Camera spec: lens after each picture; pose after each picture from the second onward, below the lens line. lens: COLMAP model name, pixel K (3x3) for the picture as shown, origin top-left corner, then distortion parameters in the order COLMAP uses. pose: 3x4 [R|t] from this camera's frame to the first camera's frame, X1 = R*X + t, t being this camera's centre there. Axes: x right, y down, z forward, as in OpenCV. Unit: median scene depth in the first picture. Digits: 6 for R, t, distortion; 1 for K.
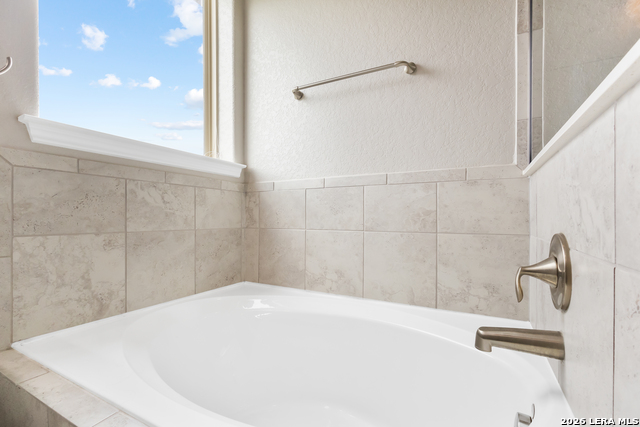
lens RADIAL K [[298.0, 0, 318.9], [0, 298.0, 216.9], [0, 0, 1]] dist [0.002356, 0.000602]
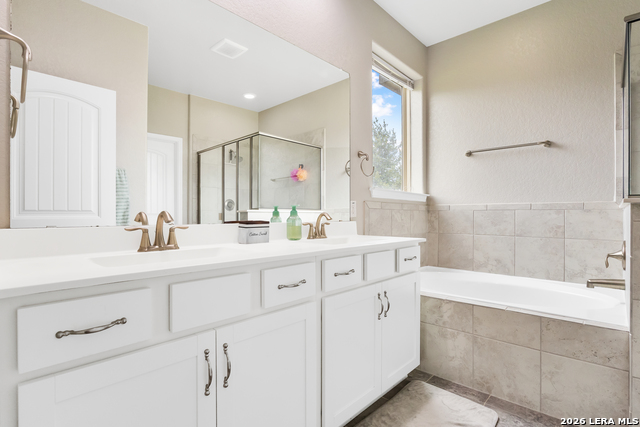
lens RADIAL K [[325.3, 0, 319.8], [0, 325.3, 213.8], [0, 0, 1]] dist [-0.003768, -0.000962]
pose [[0.972249, 0.001307, -0.233945, -0.505575], [-0.001484, 0.999999, -0.000579, -0.079540], [0.233944, 0.000910, 0.972250, -1.080844]]
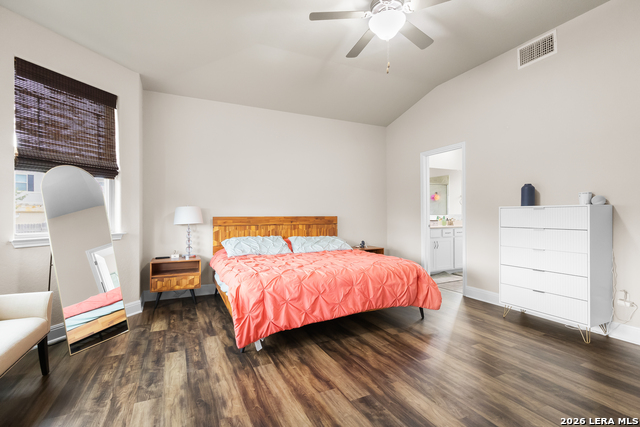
lens RADIAL K [[298.0, 0, 321.8], [0, 298.0, 214.1], [0, 0, 1]] dist [0.002356, 0.000602]
pose [[0.825236, -0.004792, -0.564768, 0.038431], [0.005201, 0.999986, -0.000885, -0.143652], [0.564765, -0.002207, 0.825249, -4.252441]]
